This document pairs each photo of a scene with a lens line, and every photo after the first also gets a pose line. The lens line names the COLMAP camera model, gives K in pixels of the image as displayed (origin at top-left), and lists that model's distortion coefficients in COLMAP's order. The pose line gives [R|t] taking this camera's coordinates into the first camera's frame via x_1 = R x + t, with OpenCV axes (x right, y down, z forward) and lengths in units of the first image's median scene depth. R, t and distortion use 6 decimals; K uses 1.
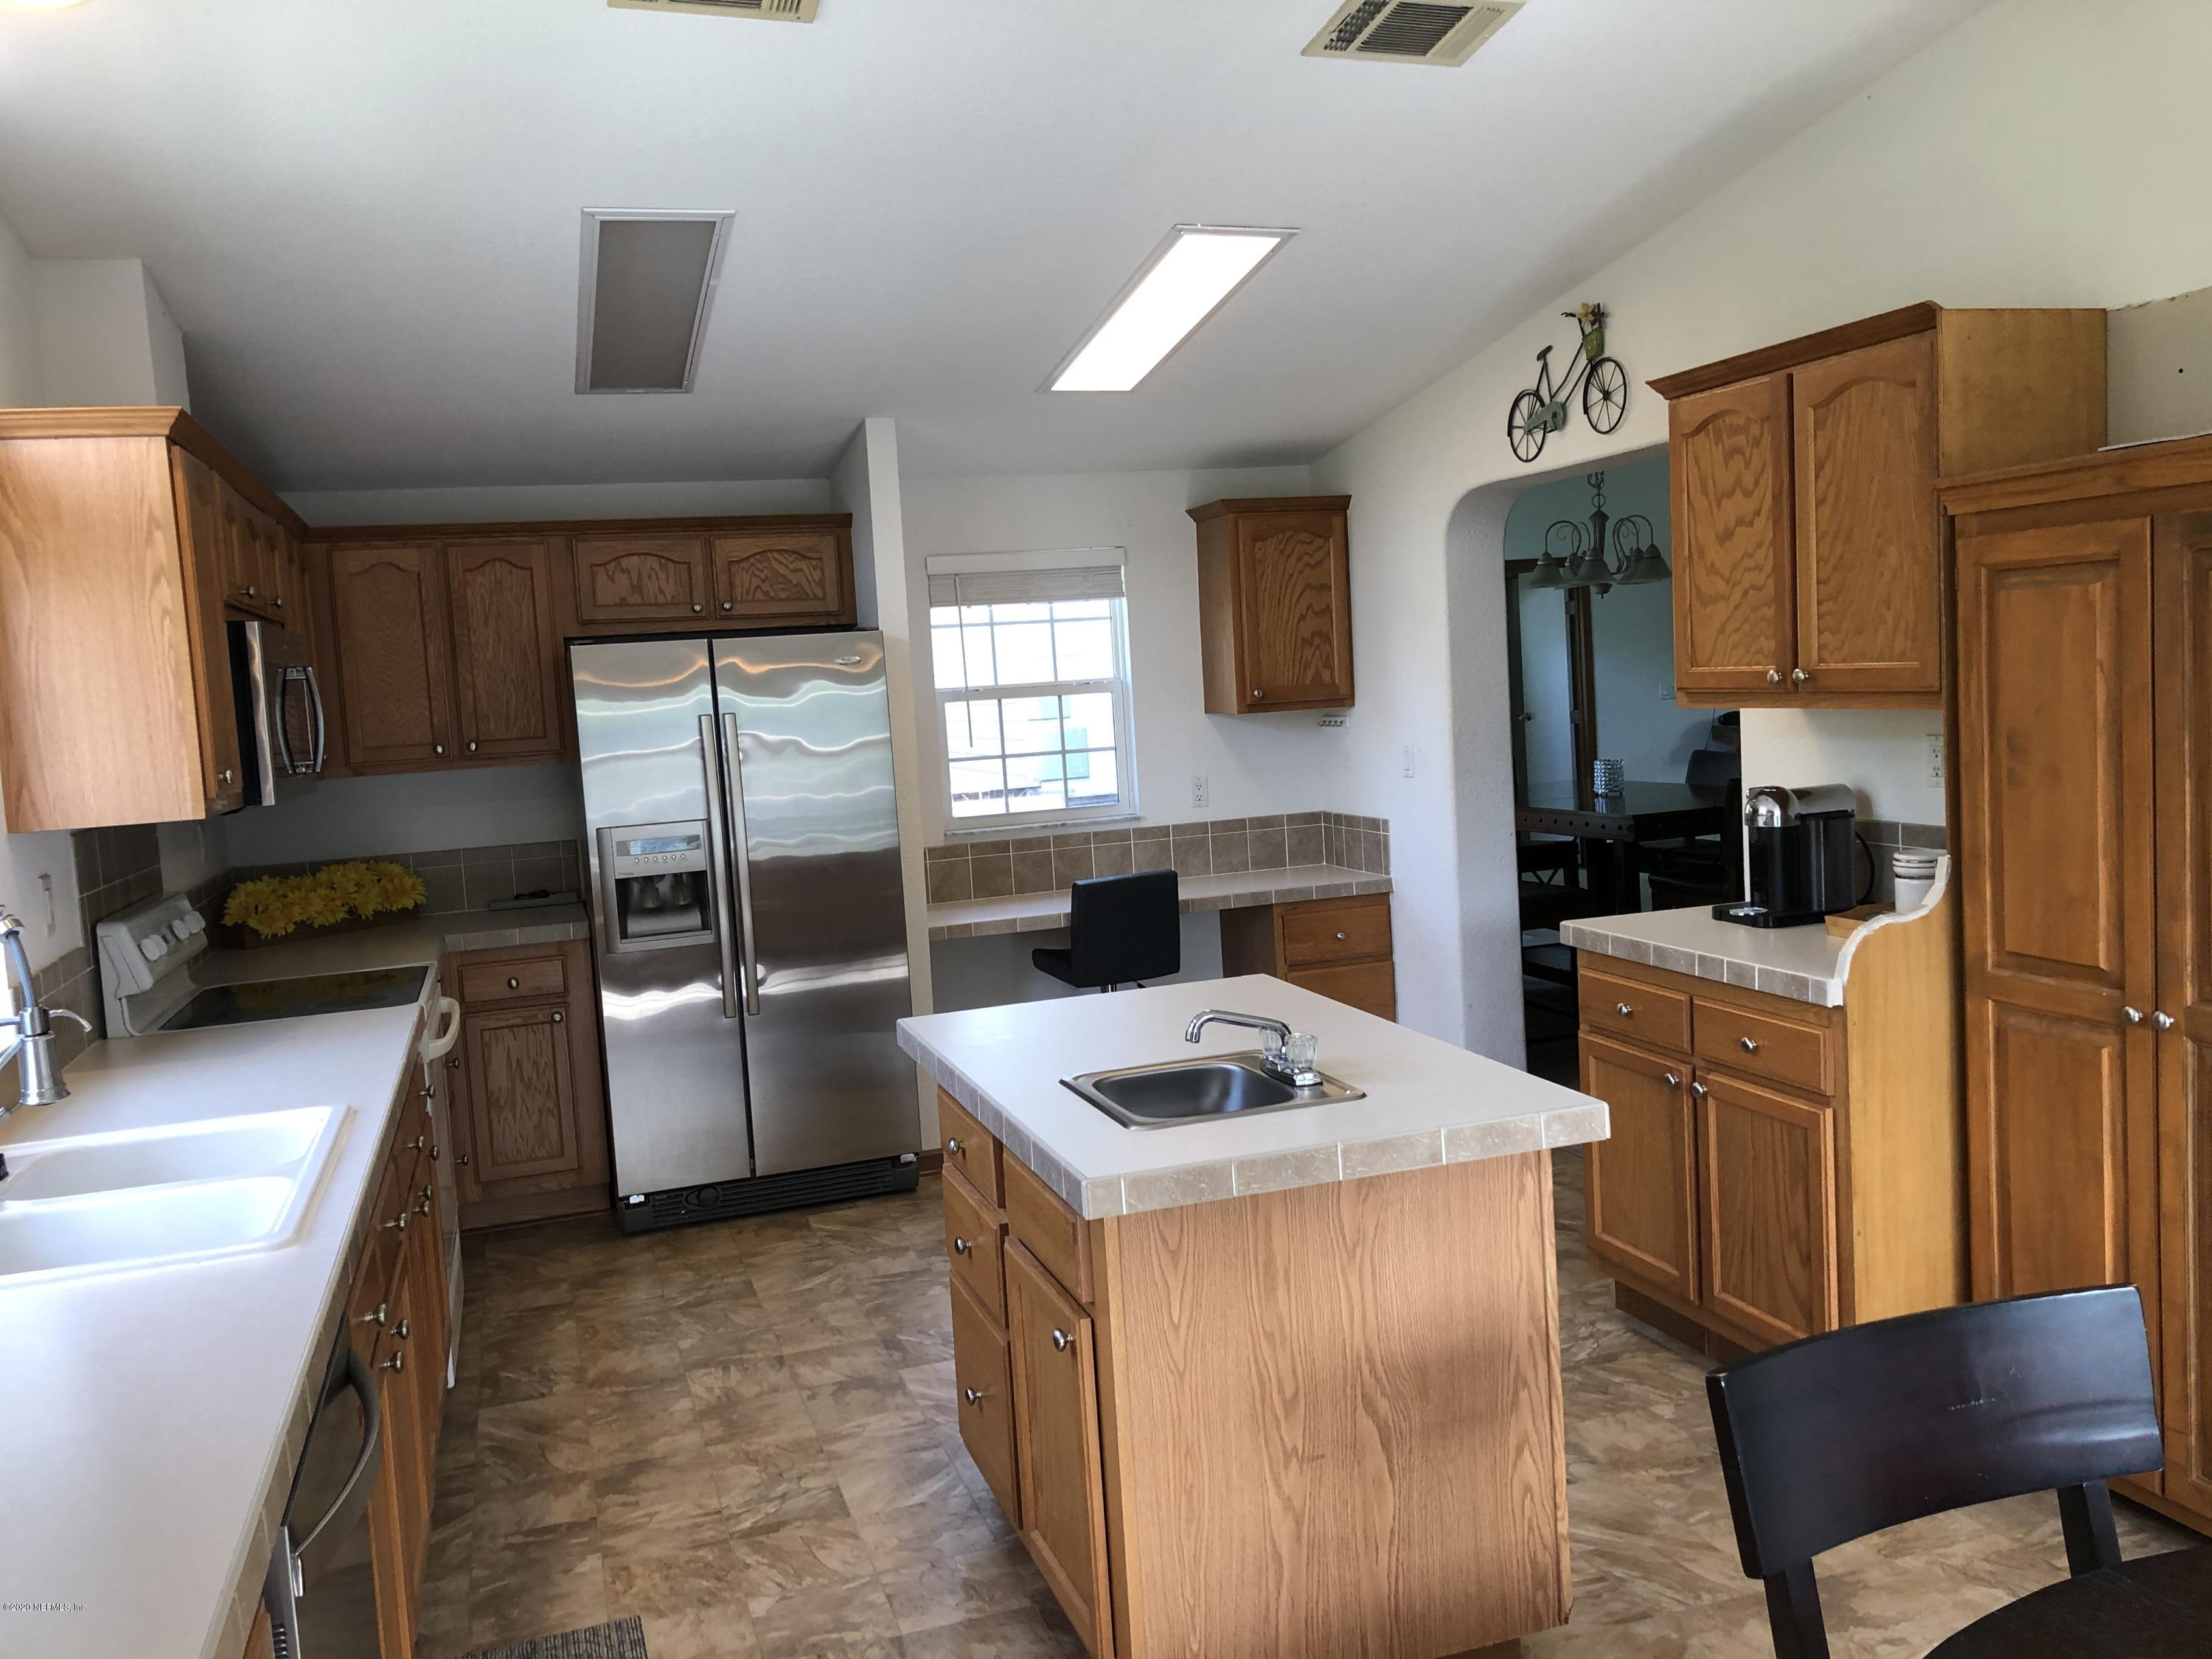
lens RADIAL K [[1803.7, 0, 1112.3], [0, 1803.7, 826.2], [0, 0, 1]] dist [0.054088, -0.054823]
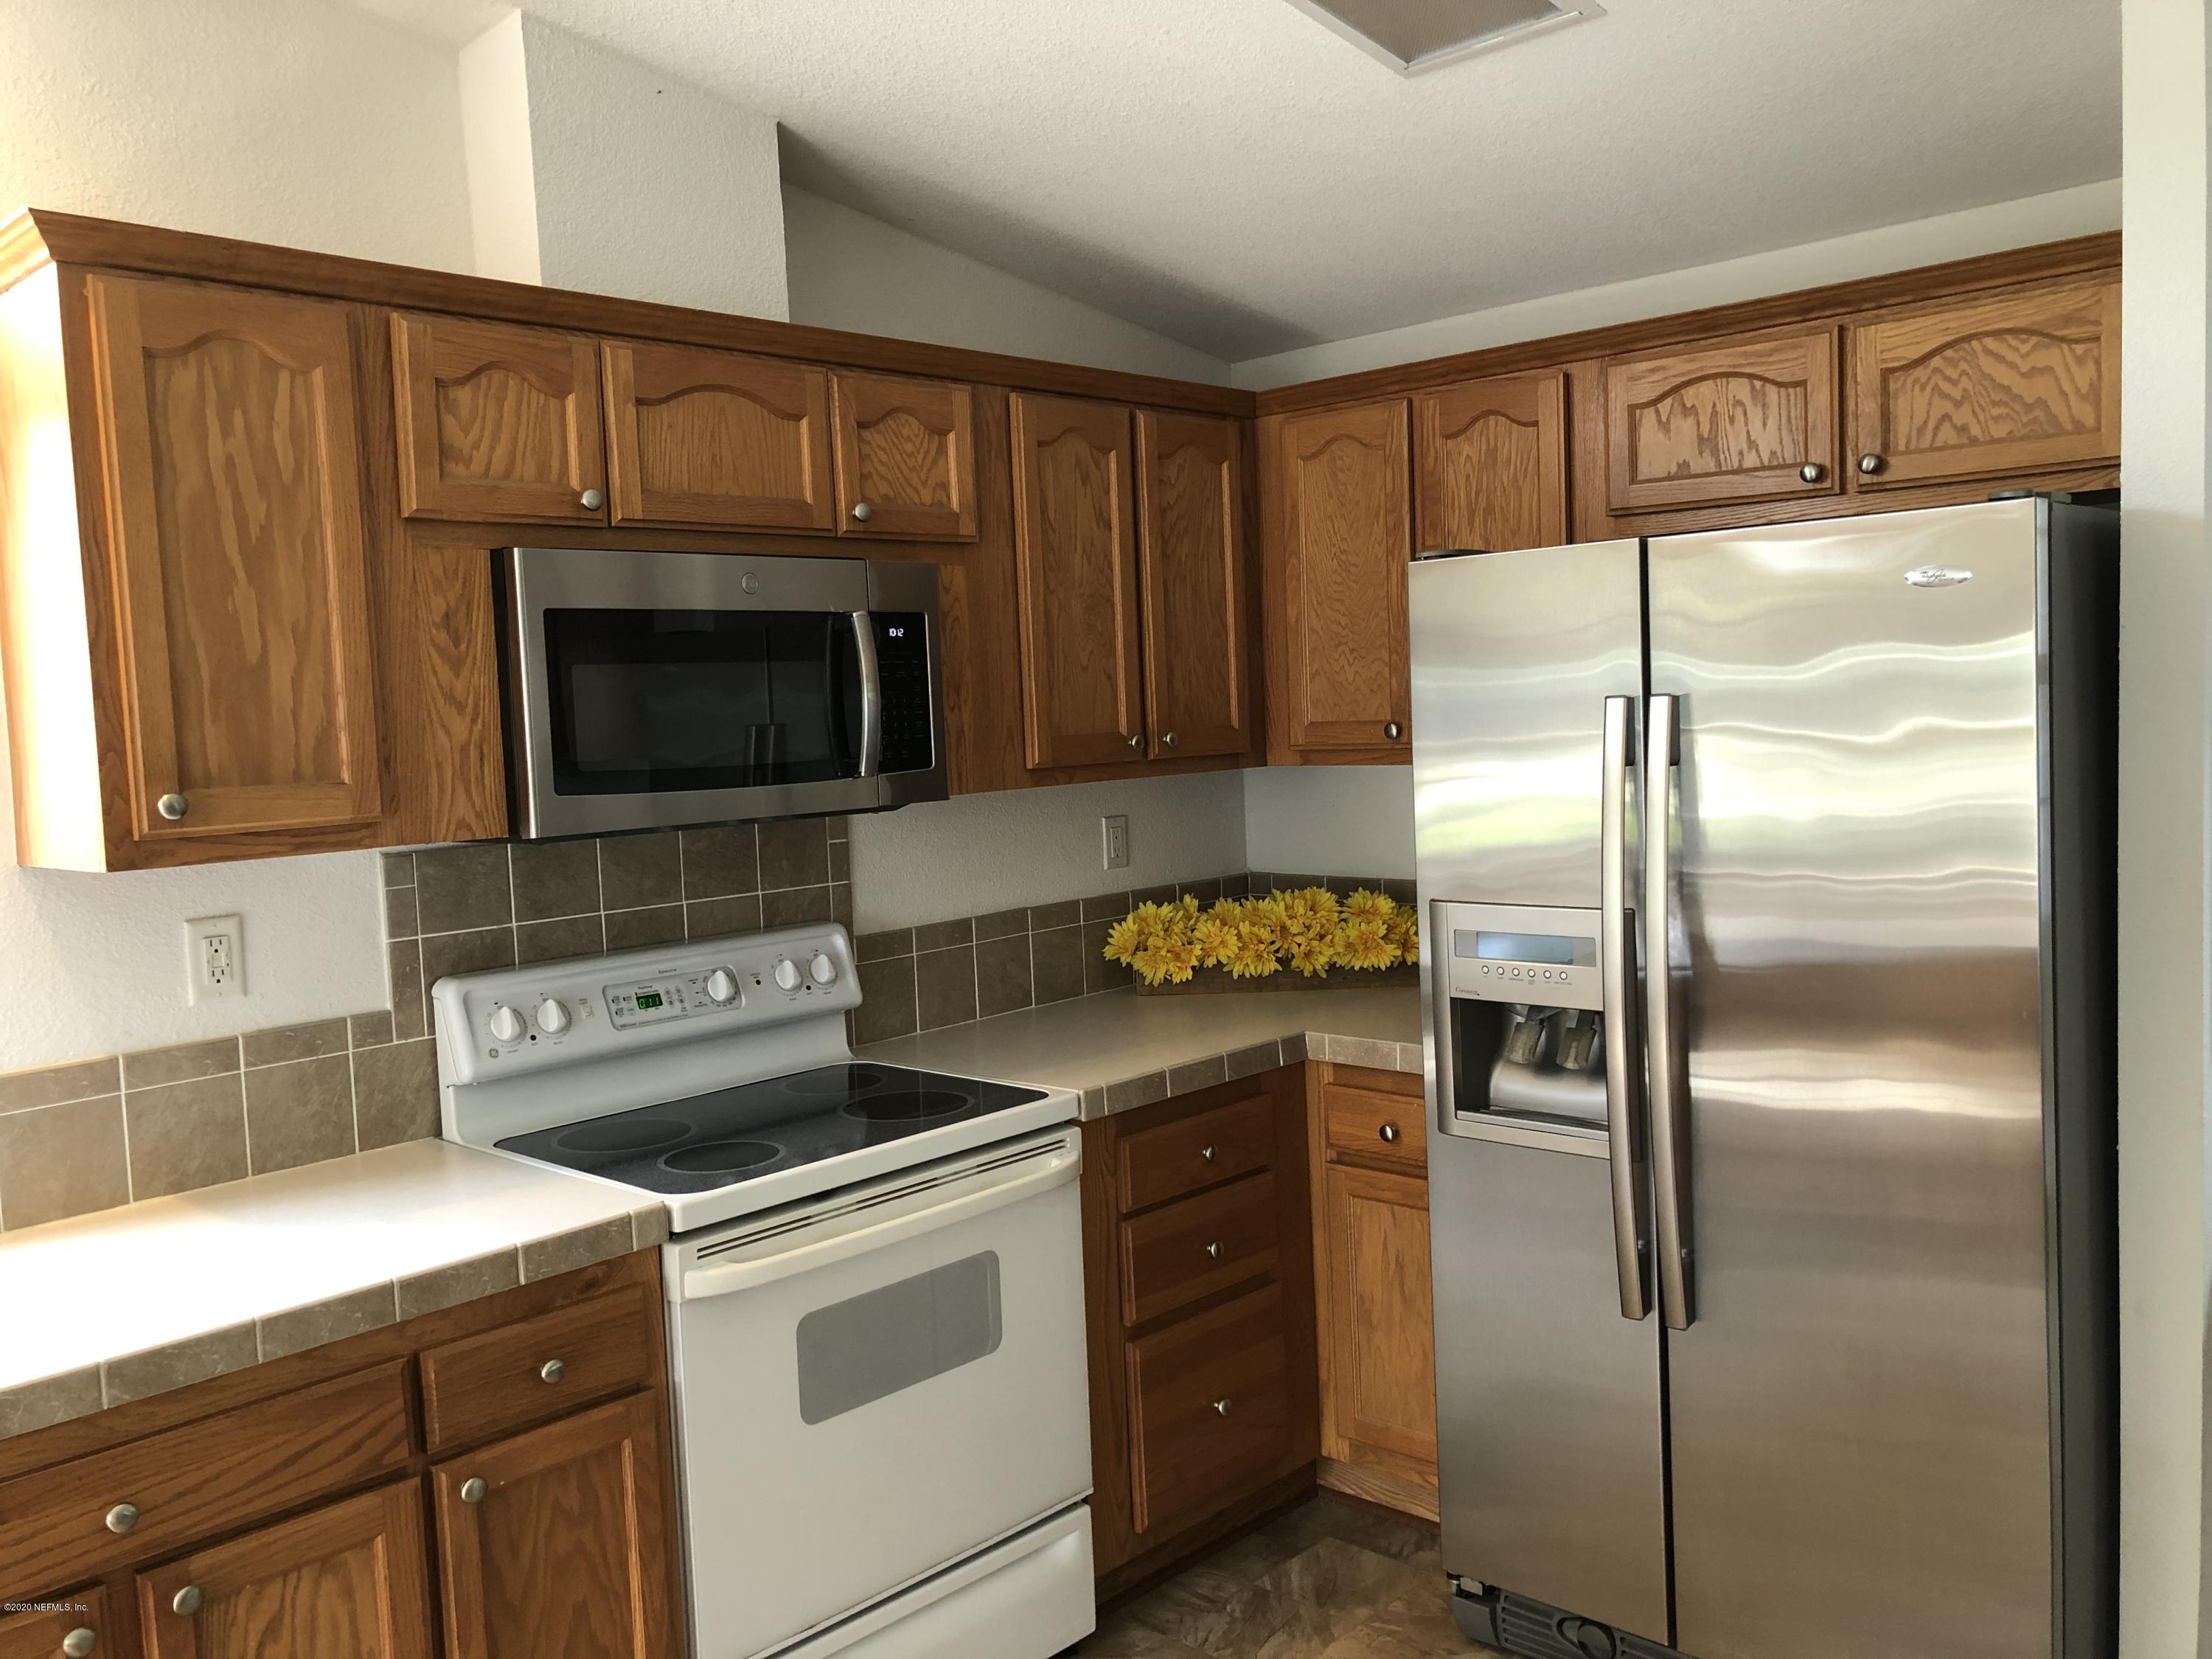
lens RADIAL K [[1803.7, 0, 1118.6], [0, 1803.7, 815.4], [0, 0, 1]] dist [0.054088, -0.054823]
pose [[0.476600, 0.099795, -0.873438, 0.133262], [-0.057576, 0.994946, 0.082261, -0.059148], [0.877233, 0.011083, 0.479937, 0.619283]]
